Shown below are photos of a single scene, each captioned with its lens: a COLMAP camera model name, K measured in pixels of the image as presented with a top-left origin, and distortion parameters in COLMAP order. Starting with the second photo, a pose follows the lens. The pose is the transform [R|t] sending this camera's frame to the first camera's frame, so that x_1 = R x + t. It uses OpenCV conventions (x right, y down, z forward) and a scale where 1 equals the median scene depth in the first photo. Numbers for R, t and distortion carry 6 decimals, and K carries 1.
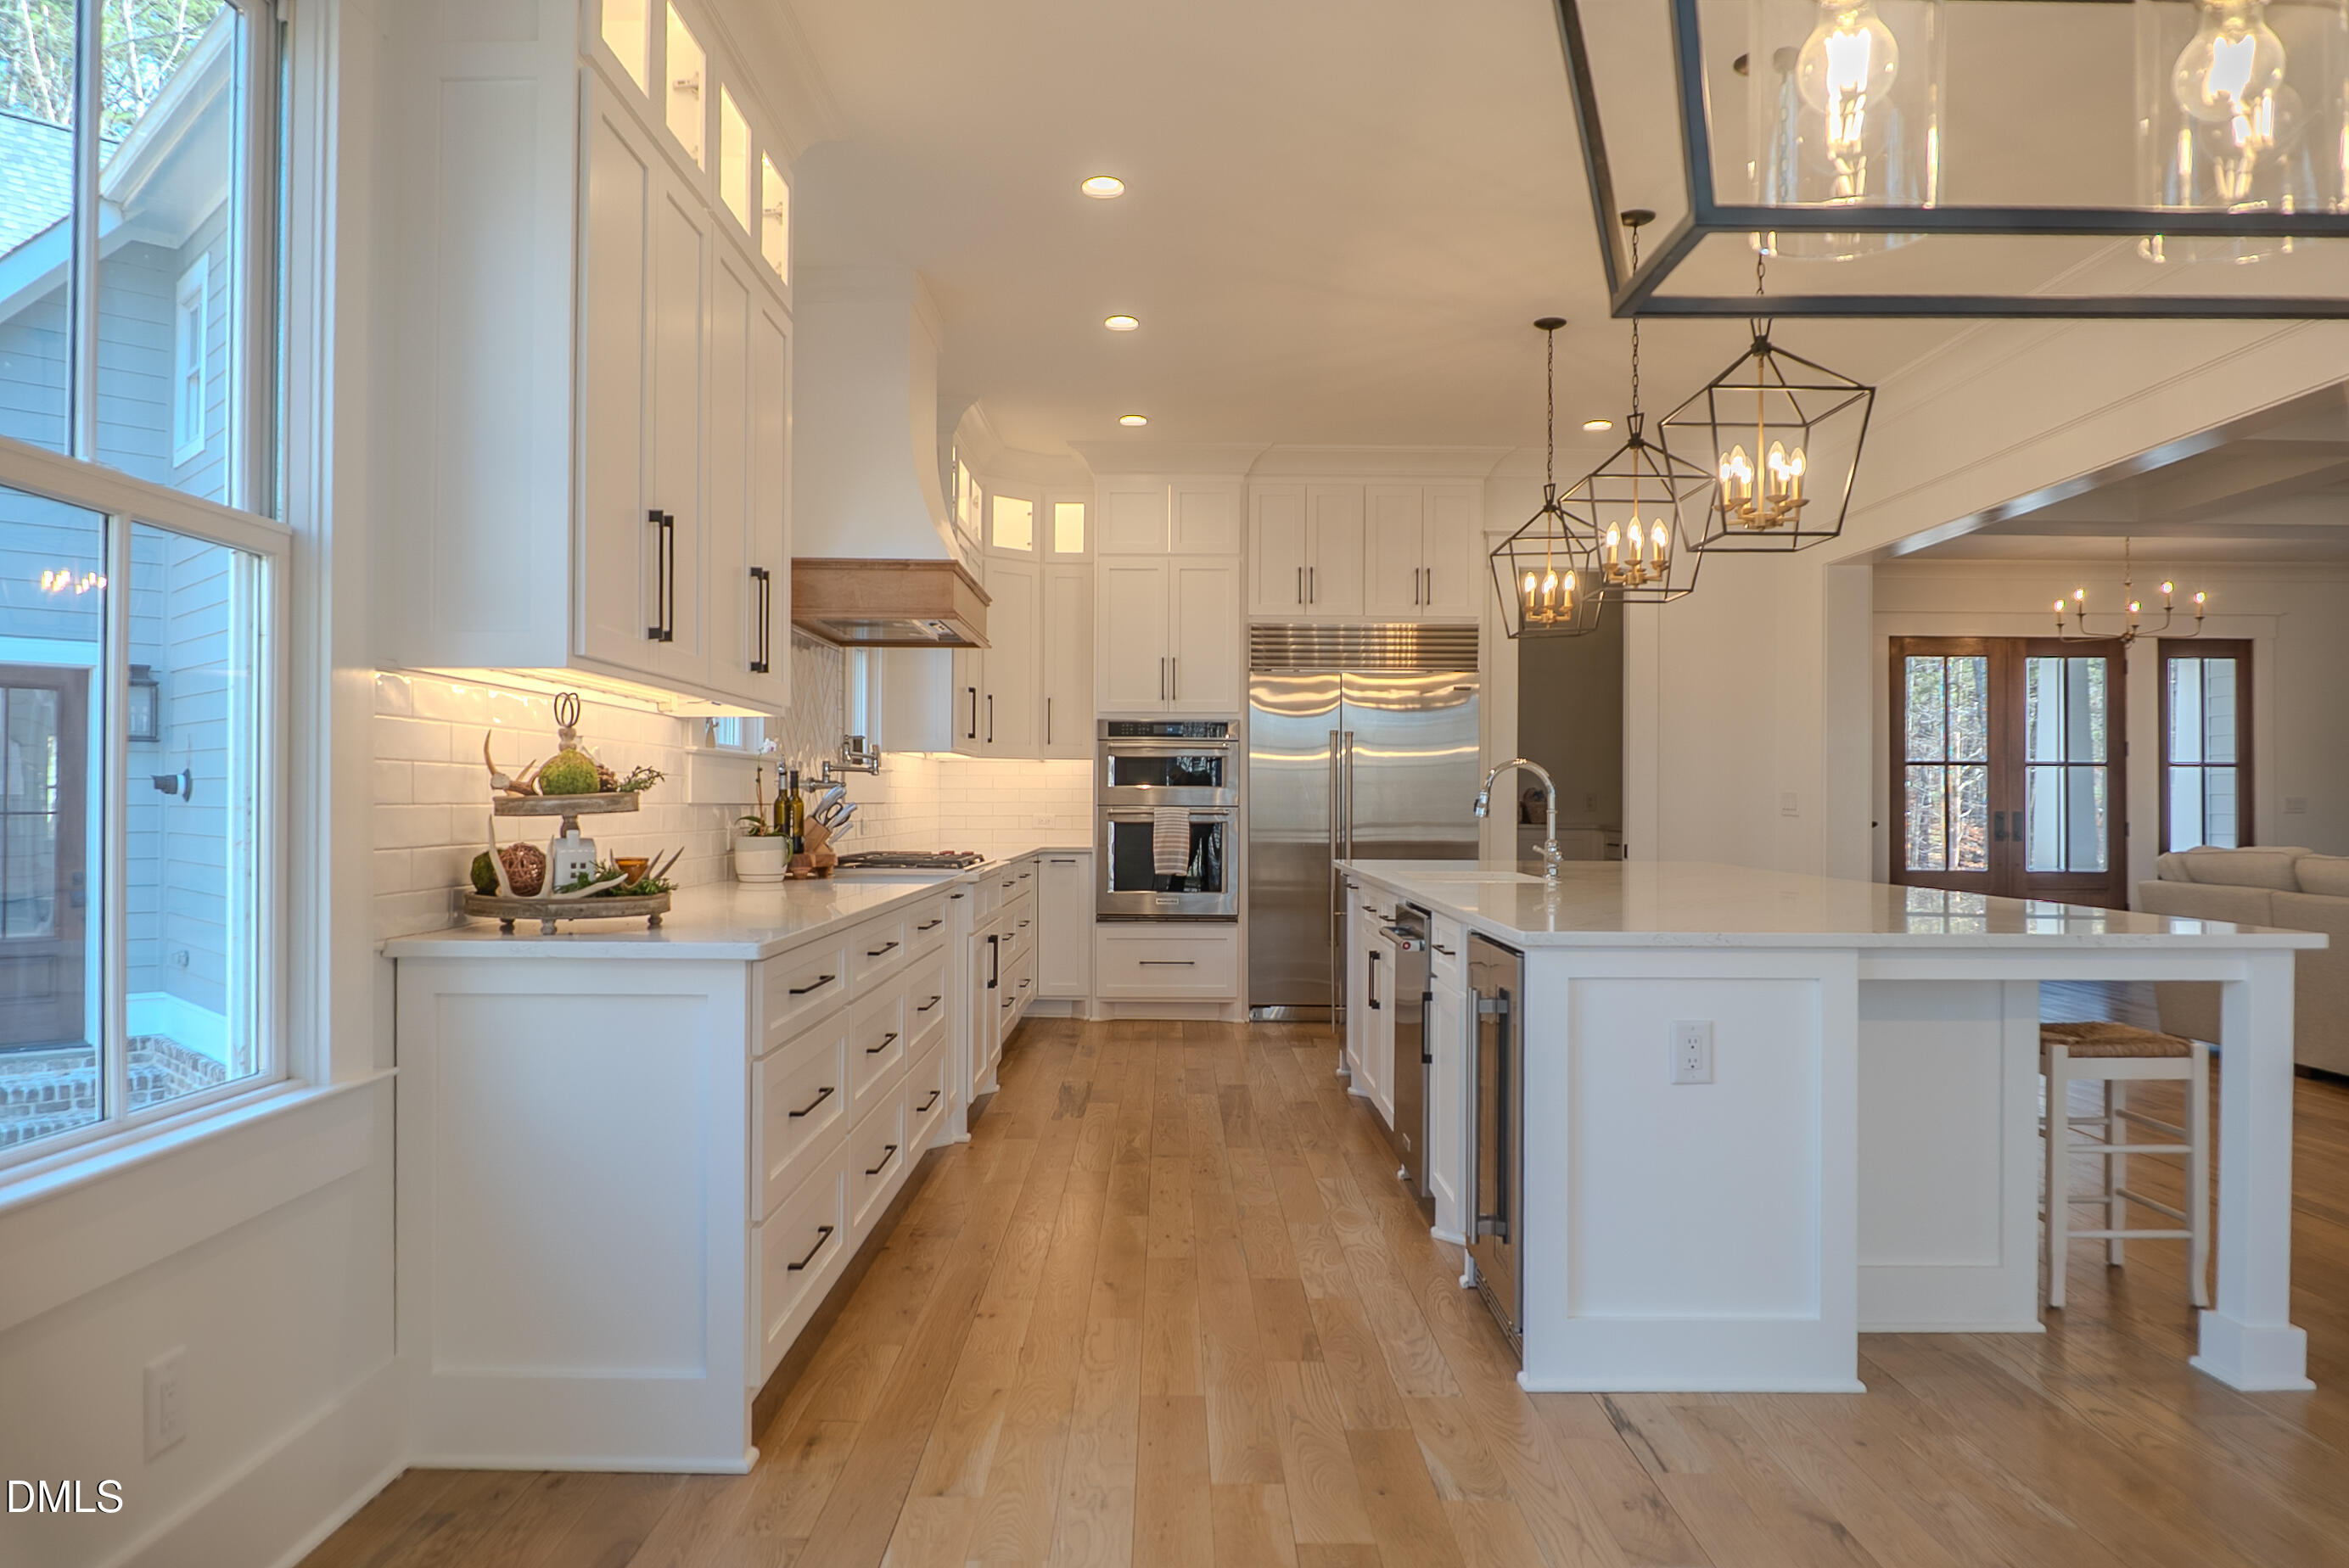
lens RADIAL K [[1572.6, 0, 1168.7], [0, 1572.6, 790.8], [0, 0, 1]] dist [-0.019659, -0.001785]
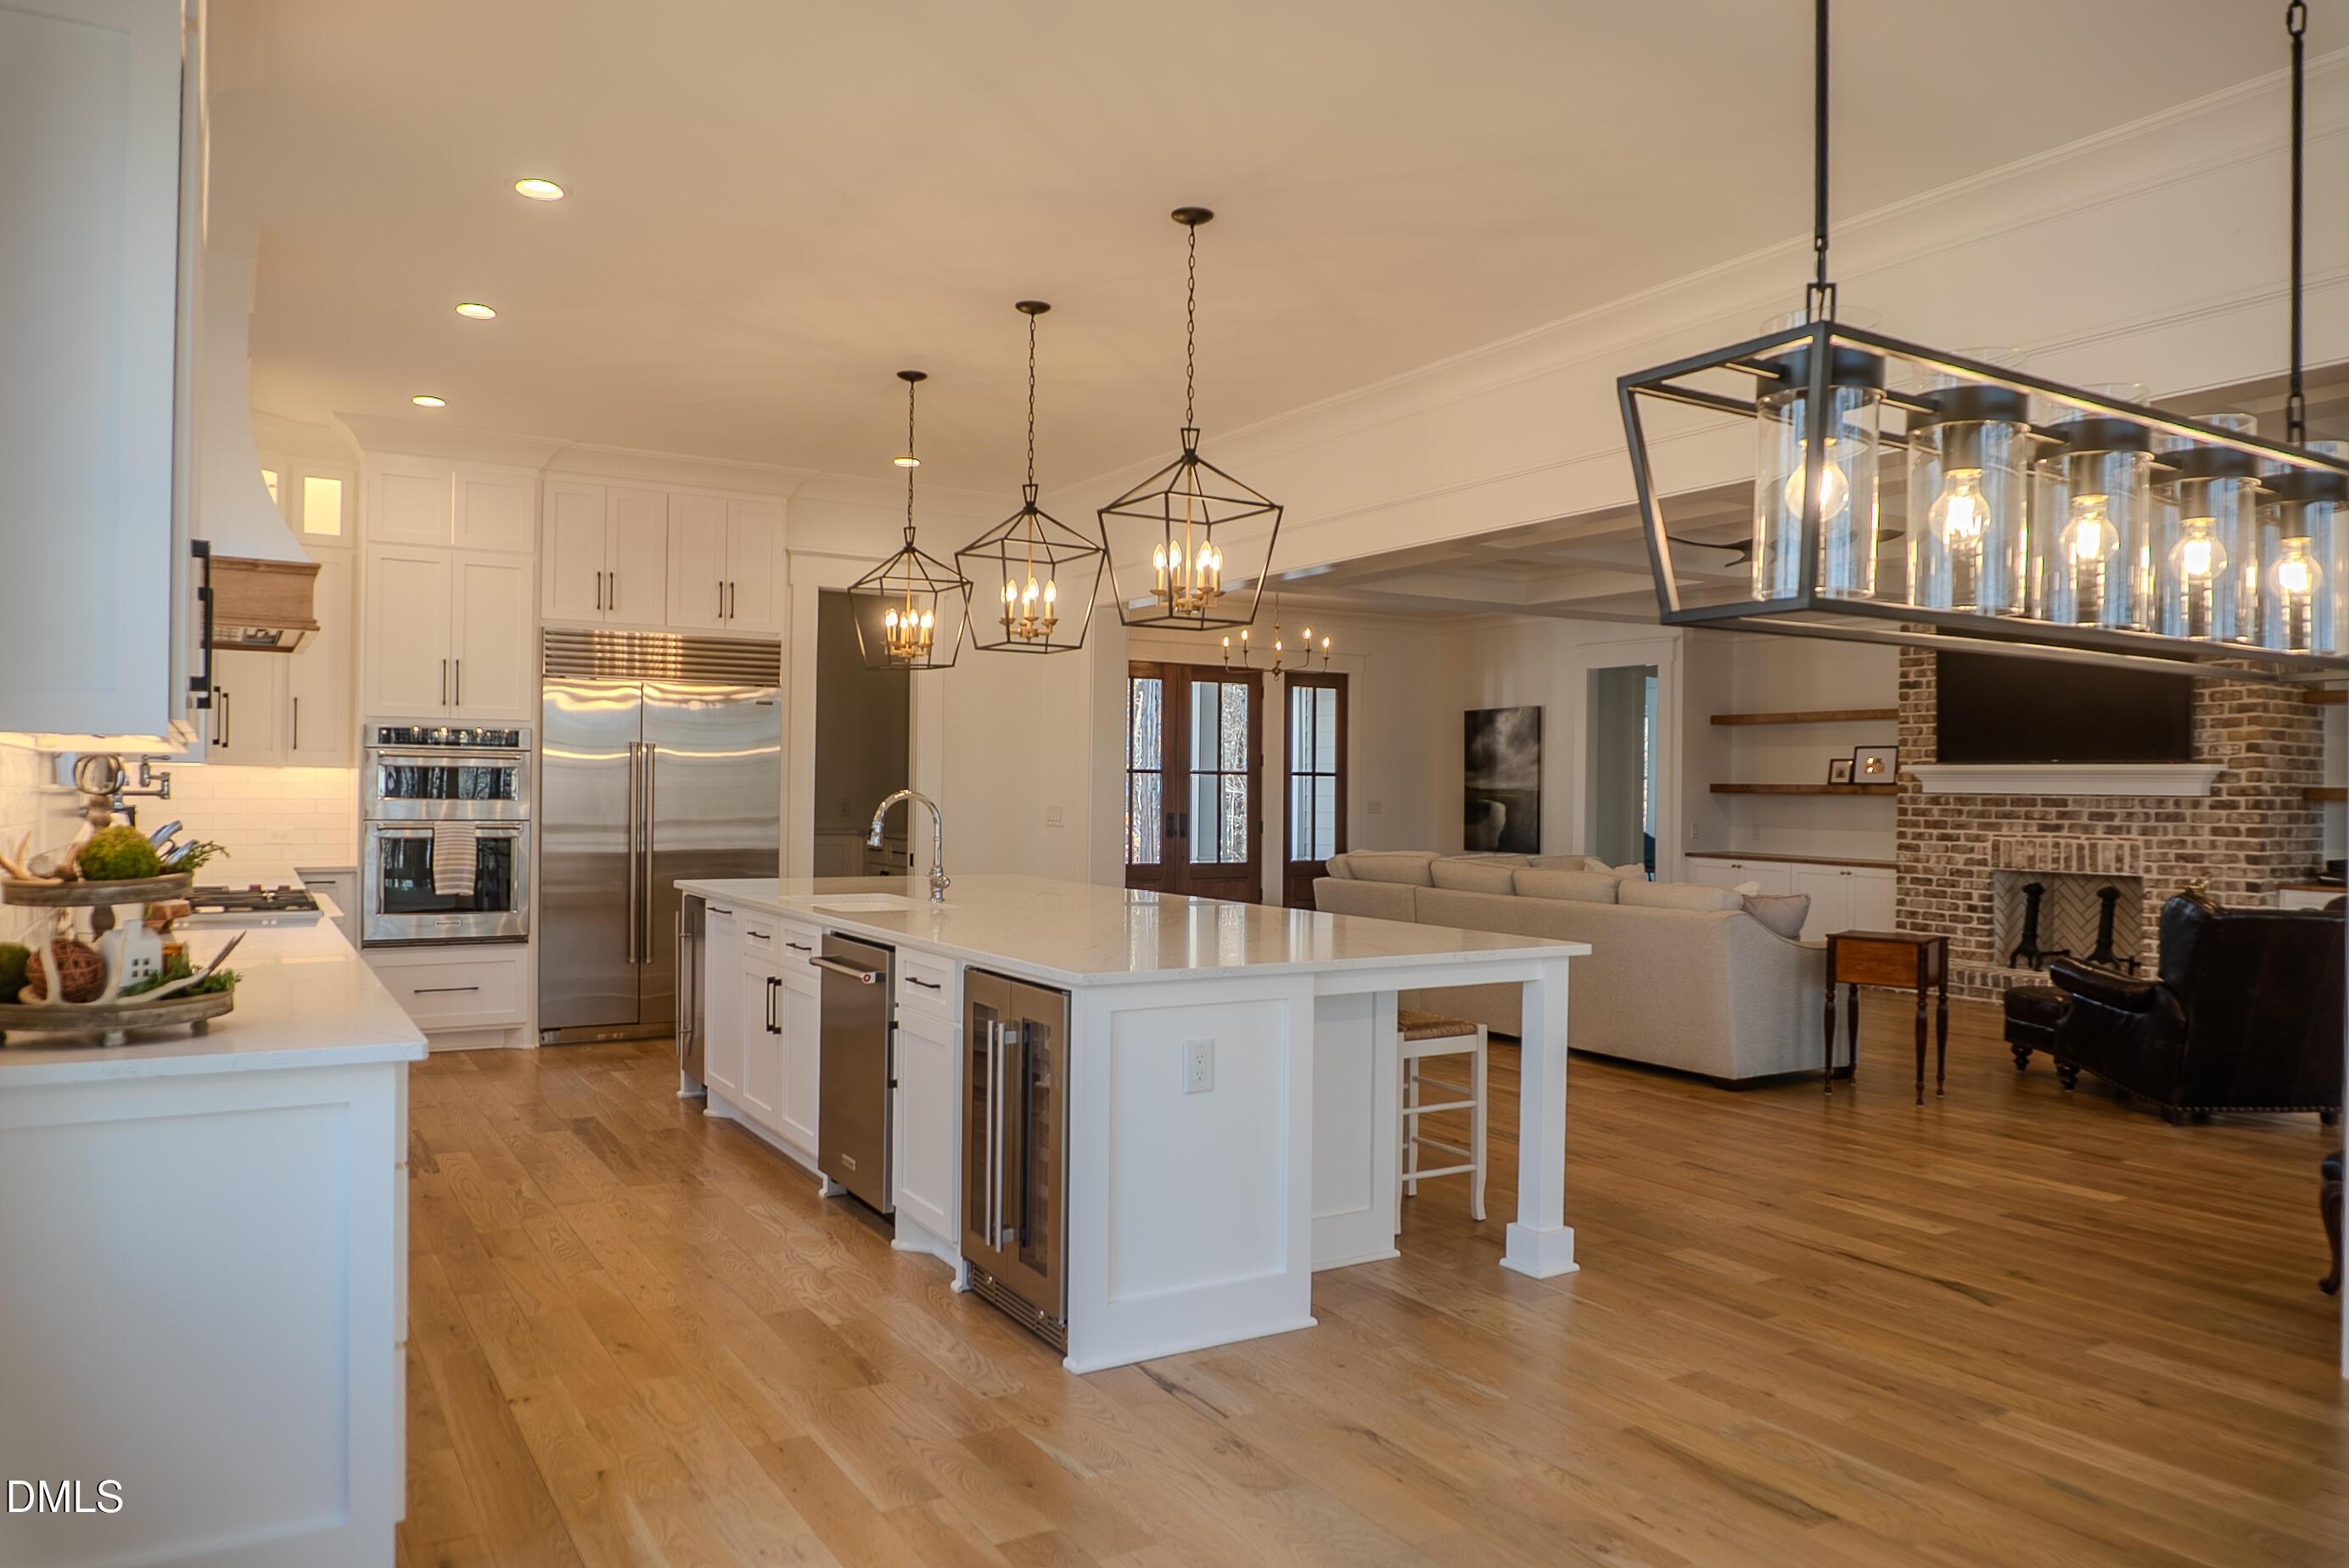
lens RADIAL K [[1572.6, 0, 1168.7], [0, 1572.6, 790.8], [0, 0, 1]] dist [-0.019659, -0.001785]
pose [[0.855406, 0.004349, 0.517940, -0.154059], [-0.010365, 0.999908, 0.008723, -0.026663], [-0.517854, -0.012830, 0.855373, -0.004964]]
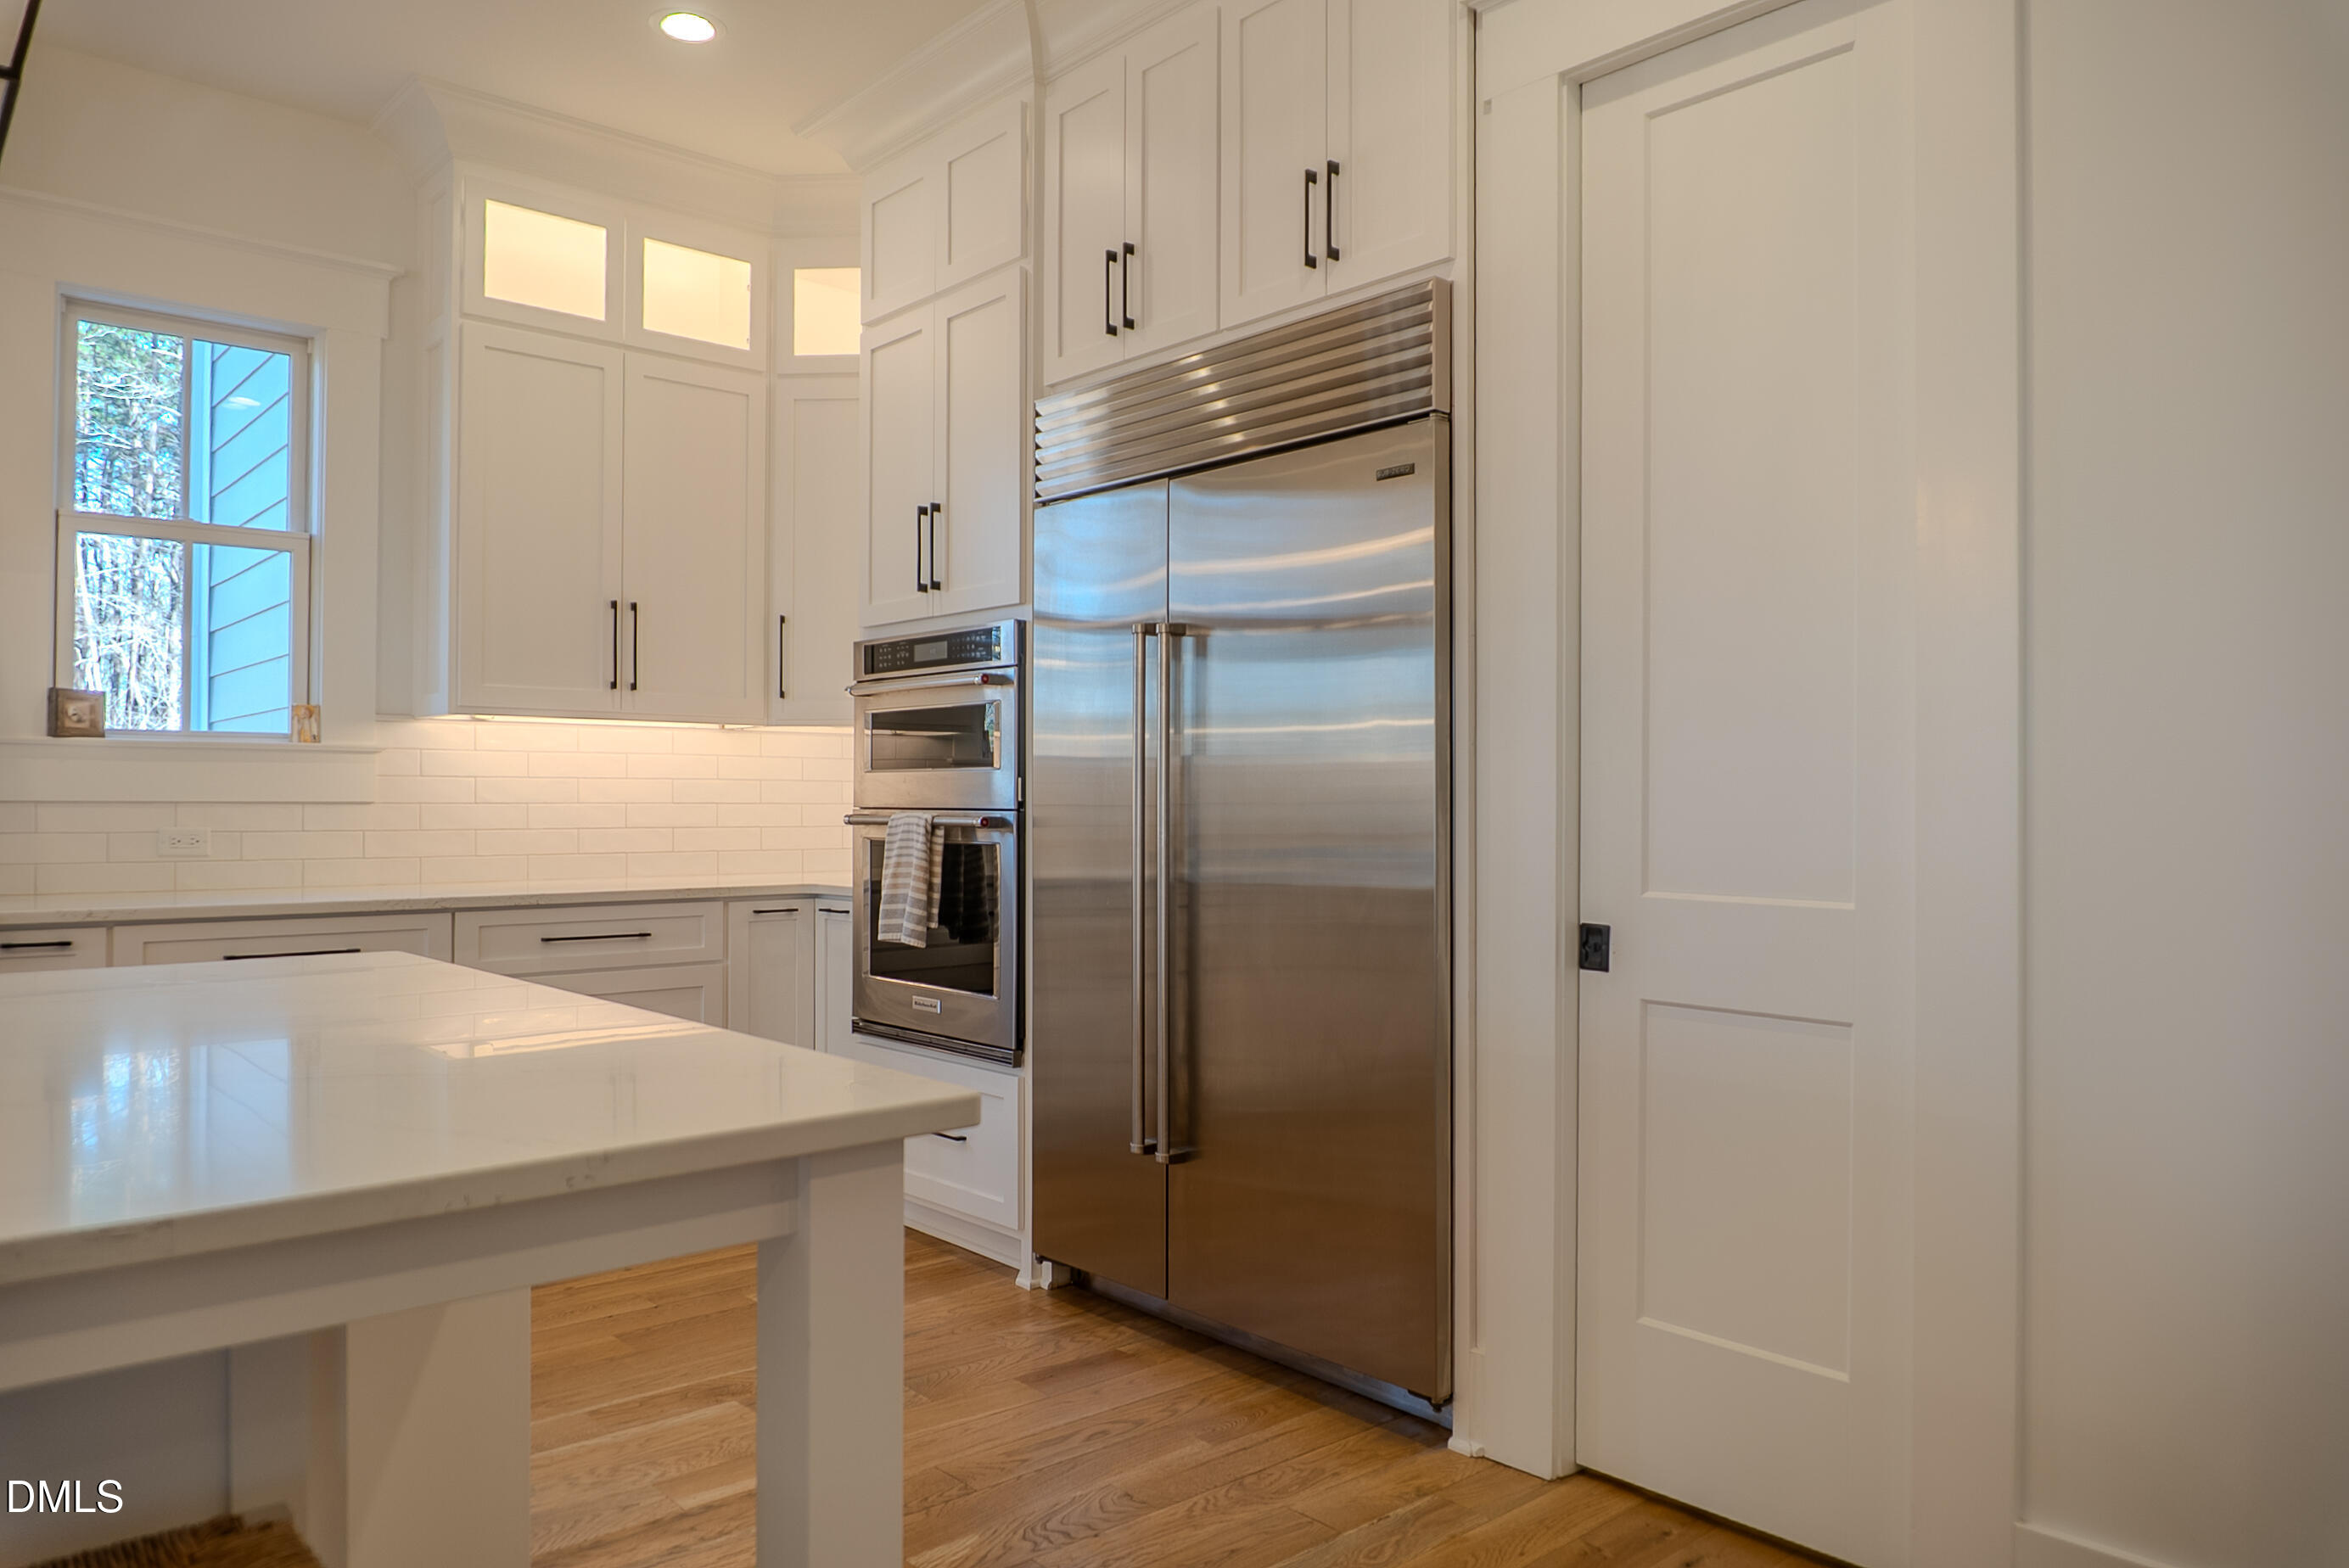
lens RADIAL K [[1572.6, 0, 1168.7], [0, 1572.6, 790.8], [0, 0, 1]] dist [-0.019659, -0.001785]
pose [[0.666879, -0.006814, -0.745135, 0.551326], [0.002752, 0.999974, -0.006682, 0.010203], [0.745161, 0.002405, 0.666880, 0.970741]]
